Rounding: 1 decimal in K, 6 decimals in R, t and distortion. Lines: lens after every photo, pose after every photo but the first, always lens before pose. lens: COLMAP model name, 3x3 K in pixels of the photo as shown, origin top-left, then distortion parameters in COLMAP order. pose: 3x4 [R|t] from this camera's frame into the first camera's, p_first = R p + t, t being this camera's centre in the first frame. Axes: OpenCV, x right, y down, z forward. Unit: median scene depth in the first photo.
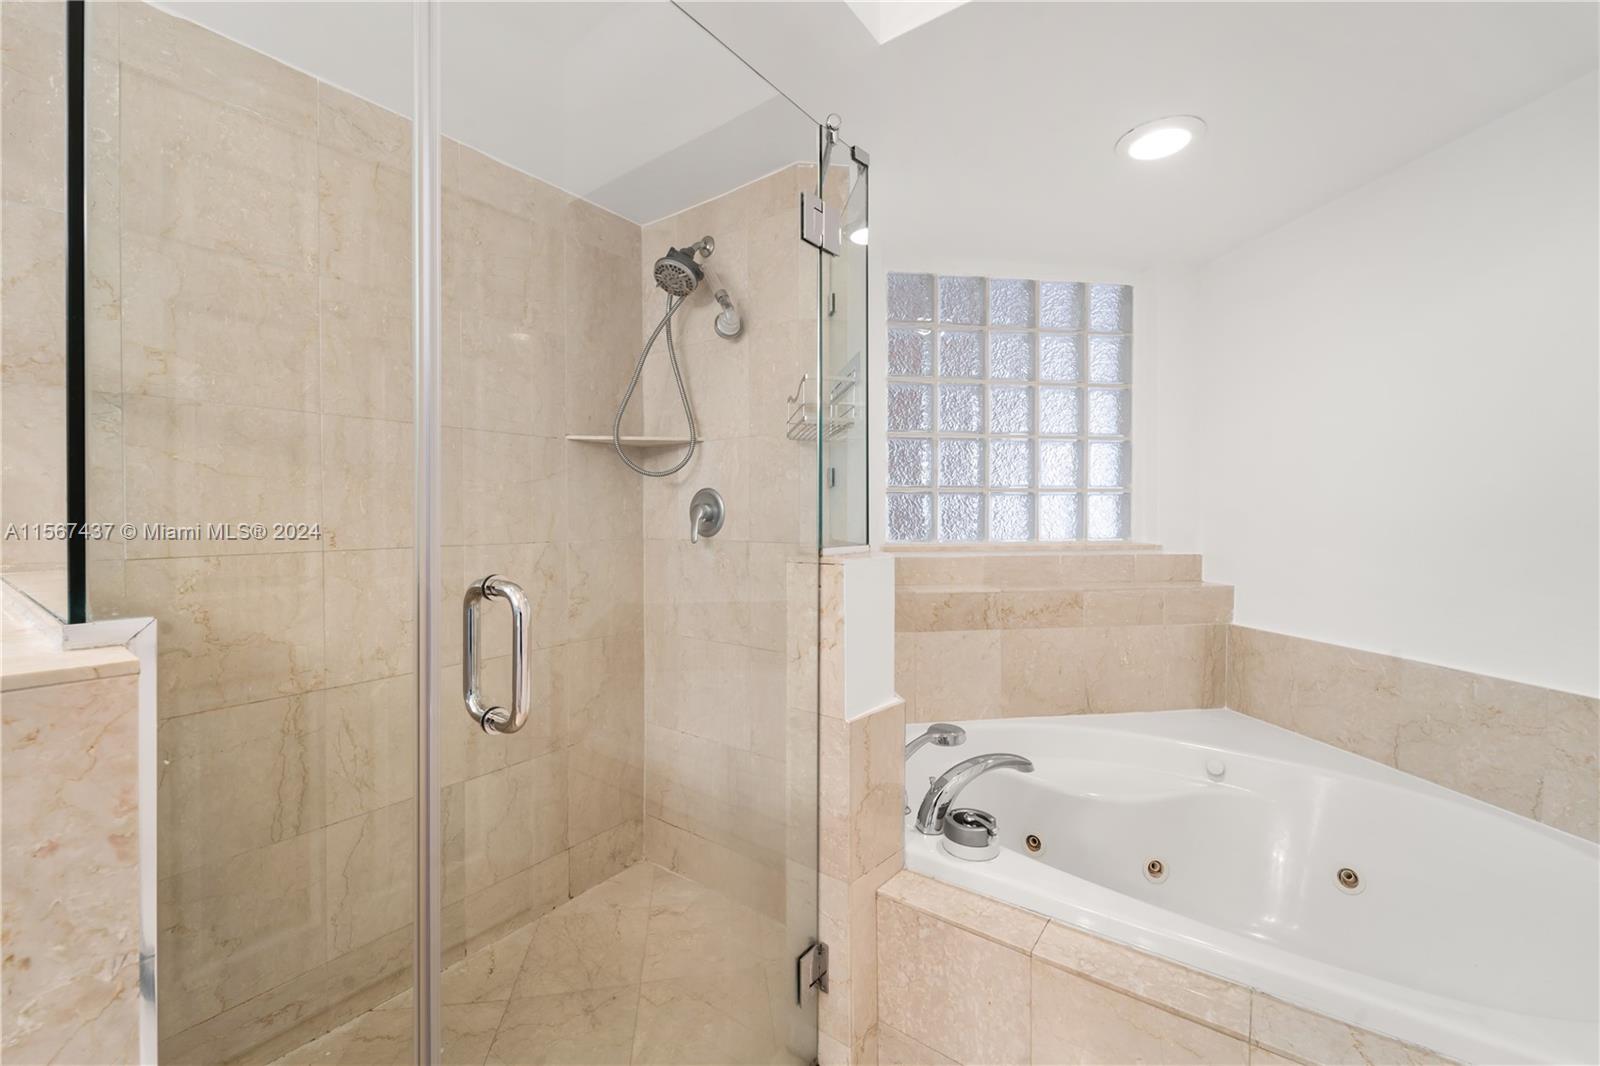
lens RADIAL K [[648.7, 0, 801.5], [0, 648.7, 527.9], [0, 0, 1]] dist [0.004366, -0.002432]
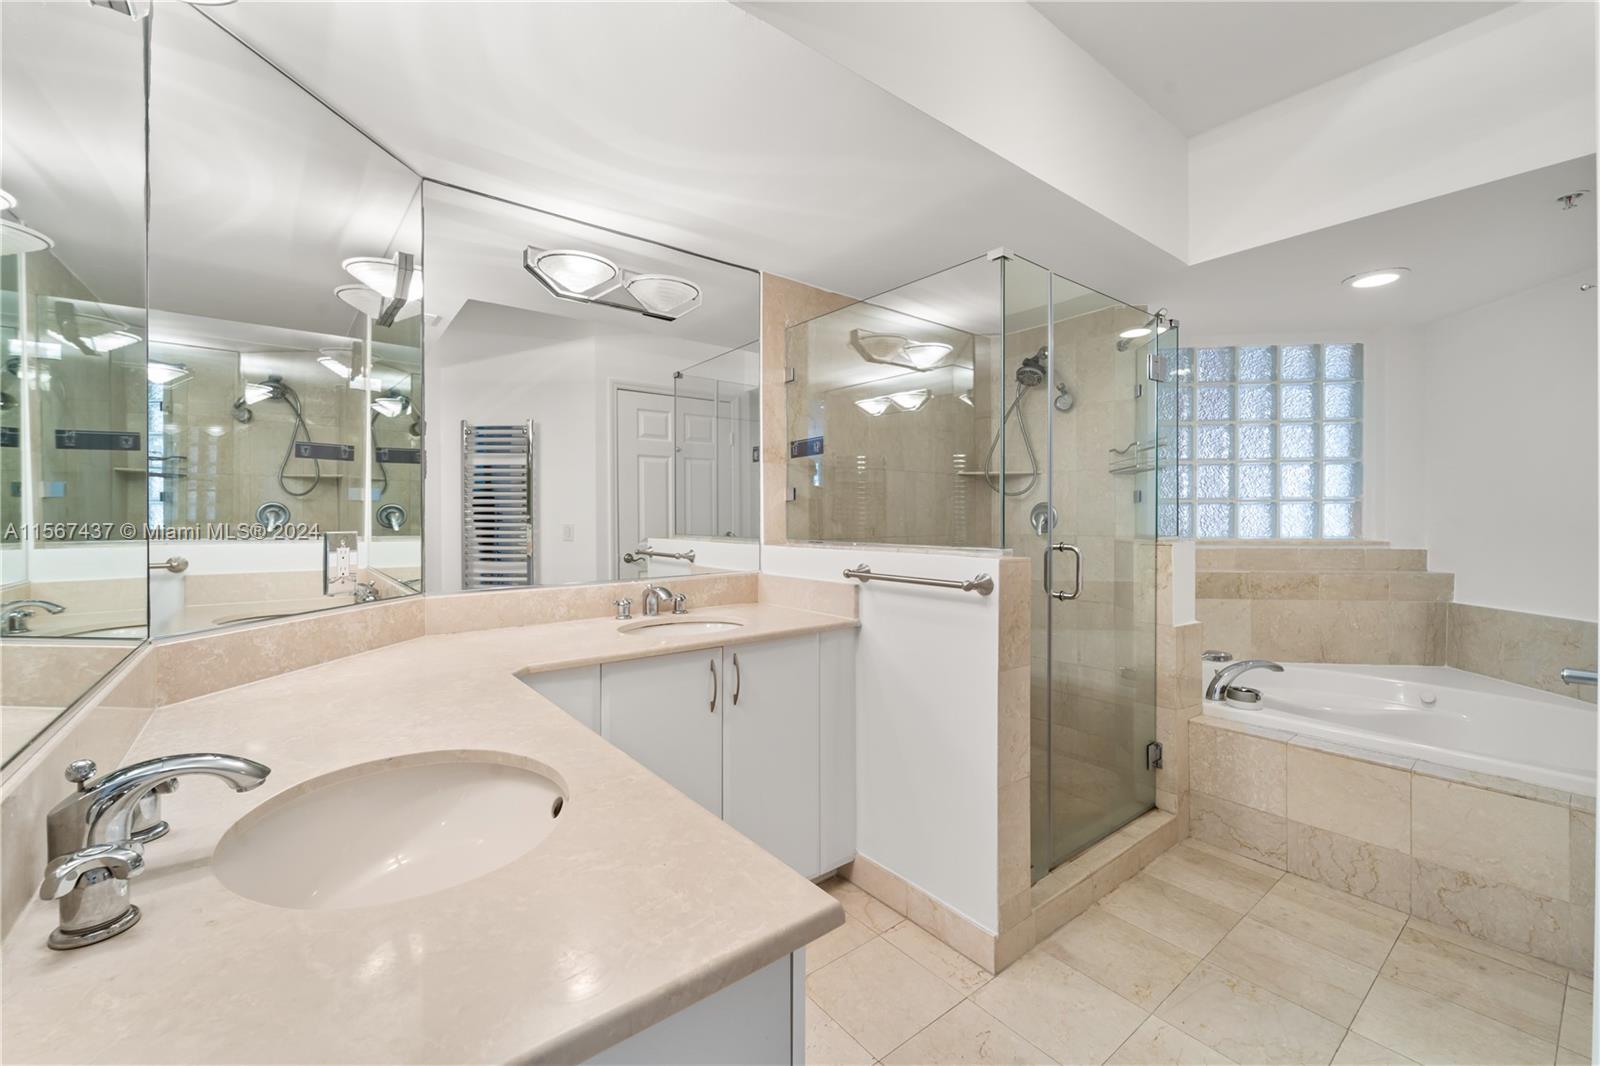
lens RADIAL K [[648.7, 0, 801.5], [0, 648.7, 527.5], [0, 0, 1]] dist [0.004366, -0.002432]
pose [[0.965305, 0.002941, -0.261107, -0.268379], [-0.004266, 0.999981, -0.004507, 0.009365], [0.261089, 0.005465, 0.965299, -0.624483]]
